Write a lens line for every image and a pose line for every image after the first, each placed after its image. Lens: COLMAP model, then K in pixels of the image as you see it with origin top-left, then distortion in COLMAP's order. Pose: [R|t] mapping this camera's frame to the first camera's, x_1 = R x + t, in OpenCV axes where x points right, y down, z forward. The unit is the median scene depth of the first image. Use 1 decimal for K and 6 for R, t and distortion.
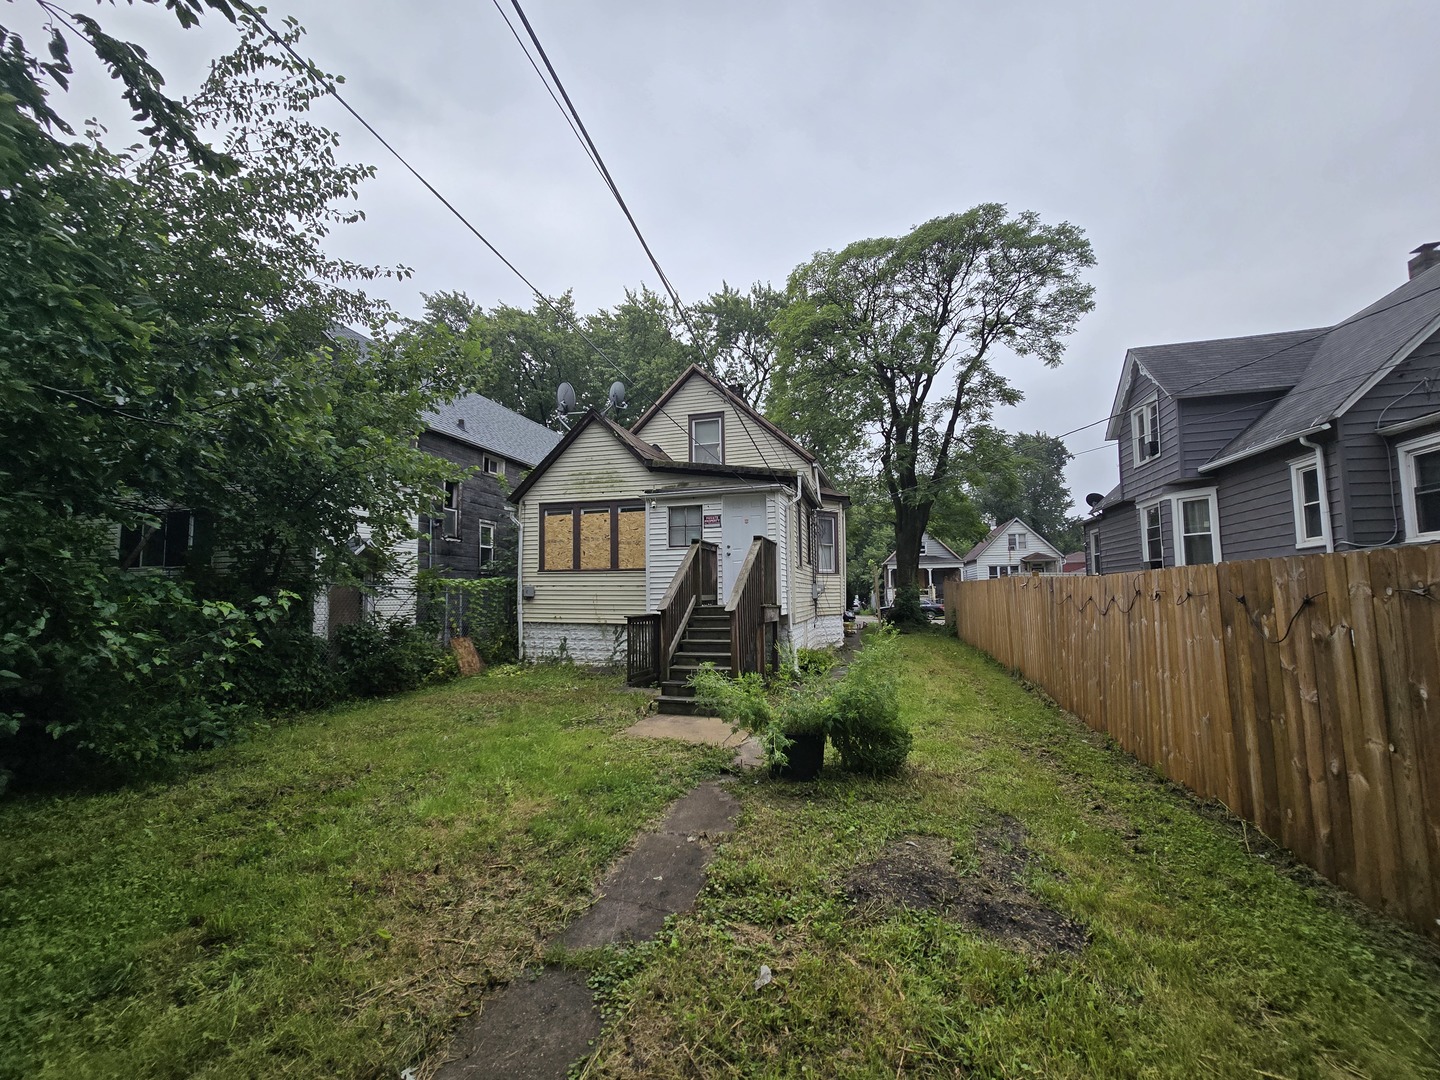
lens RADIAL K [[584.5, 0, 717.7], [0, 584.5, 545.0], [0, 0, 1]] dist [-0.002978, -0.000355]
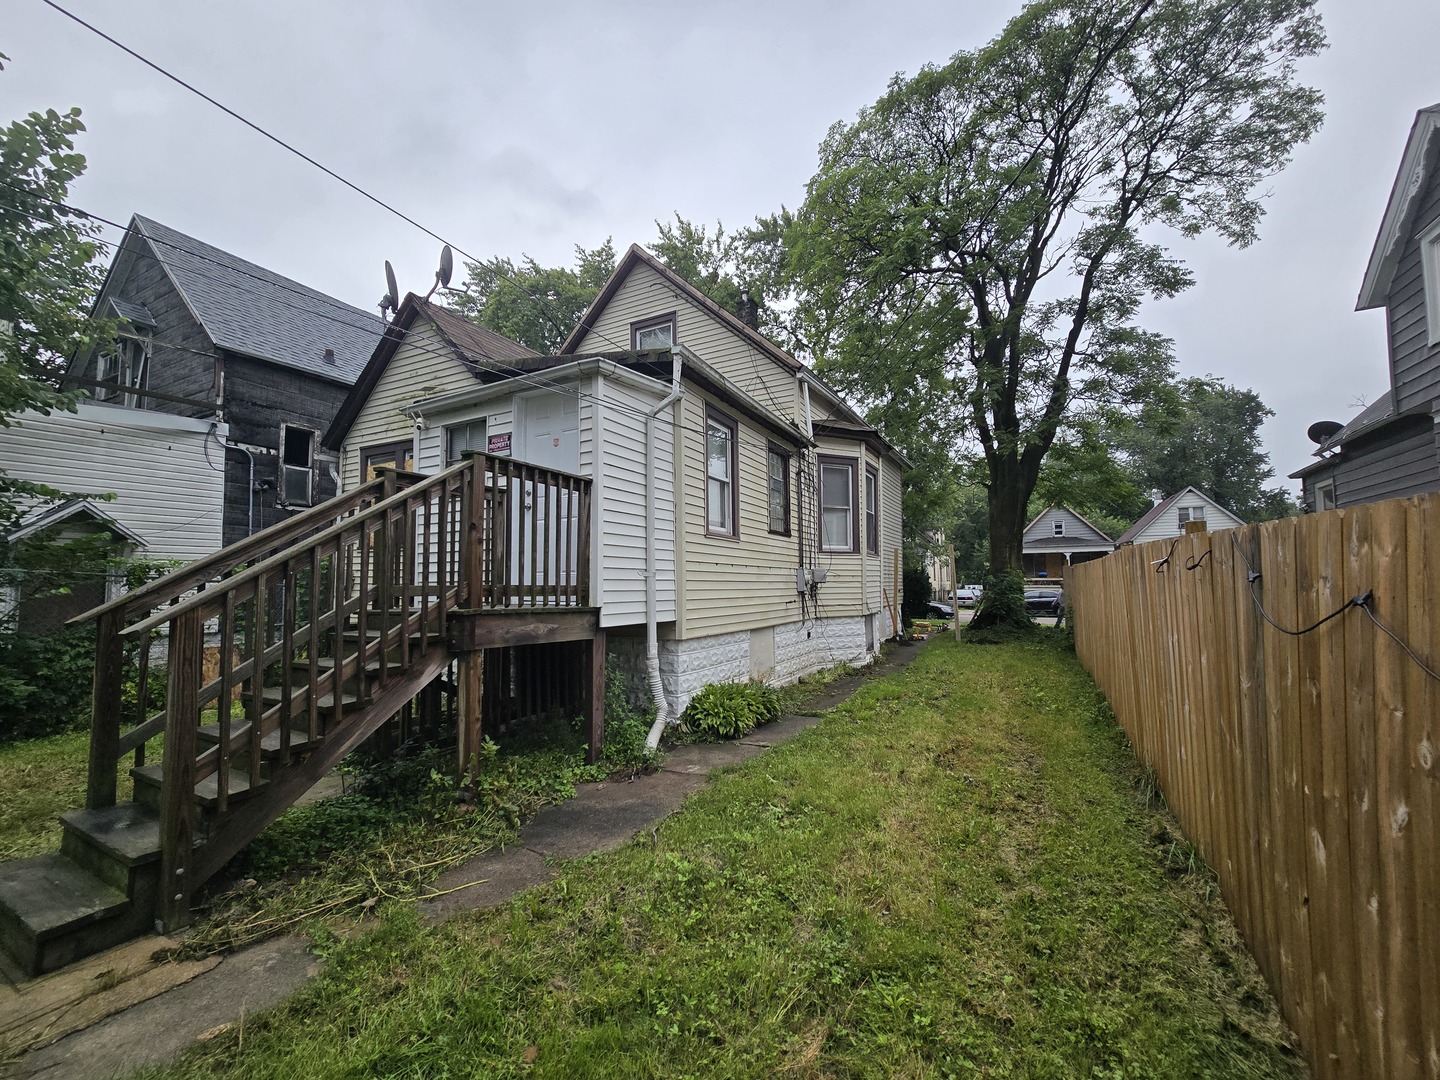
lens RADIAL K [[584.5, 0, 721.9], [0, 584.5, 540.8], [0, 0, 1]] dist [-0.002978, -0.000355]
pose [[0.978199, -0.011088, -0.207375, 0.136979], [0.013551, 0.999853, 0.010460, 0.019619], [0.207229, -0.013042, 0.978206, 0.242640]]
